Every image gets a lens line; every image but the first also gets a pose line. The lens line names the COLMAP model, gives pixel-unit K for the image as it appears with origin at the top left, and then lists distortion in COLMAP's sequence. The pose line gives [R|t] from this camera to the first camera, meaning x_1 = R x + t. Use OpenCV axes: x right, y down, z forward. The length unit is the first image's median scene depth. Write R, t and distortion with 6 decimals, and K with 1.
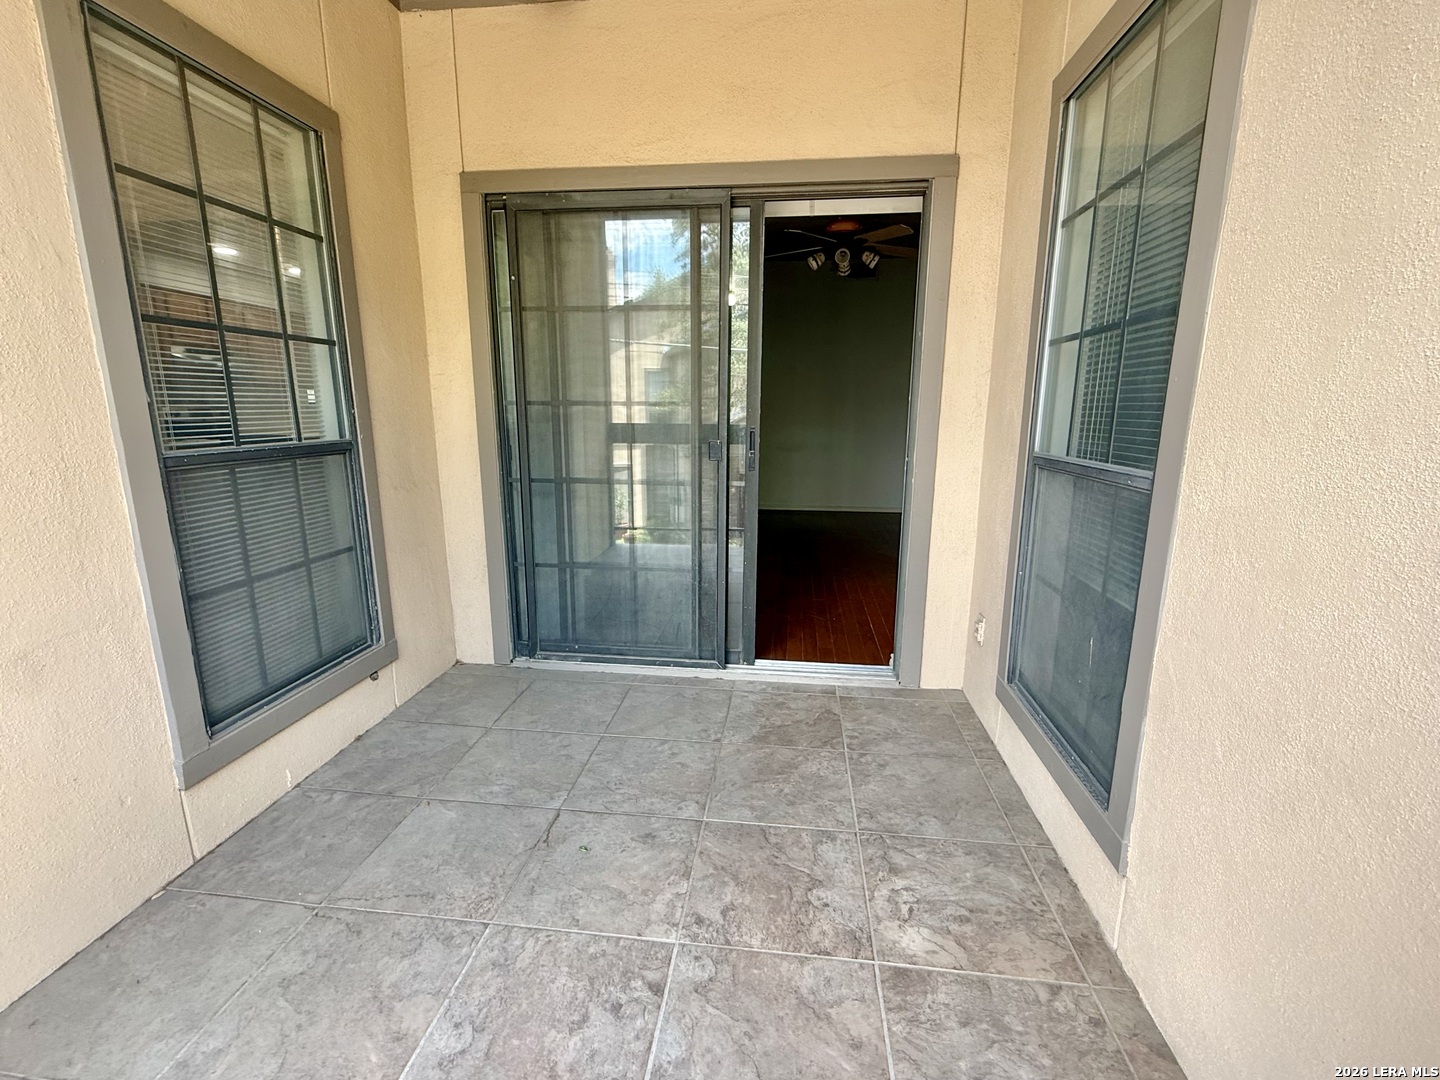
lens RADIAL K [[579.1, 0, 729.2], [0, 579.1, 531.3], [0, 0, 1]] dist [-0.013136, -0.000269]
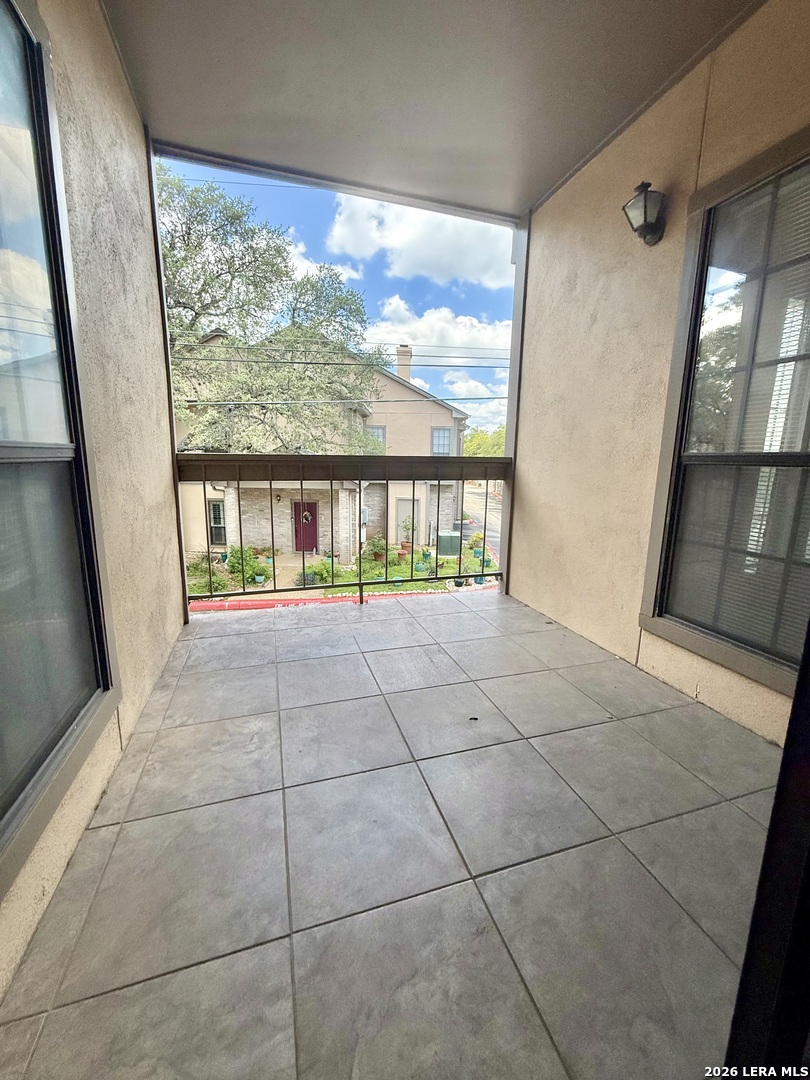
lens RADIAL K [[434.3, 0, 409.9], [0, 434.3, 539.2], [0, 0, 1]] dist [-0.013136, -0.000269]
pose [[-0.909015, 0.044898, -0.414338, 0.356560], [-0.118108, 0.925671, 0.359422, -0.265595], [0.399678, 0.375657, -0.836146, 1.771031]]
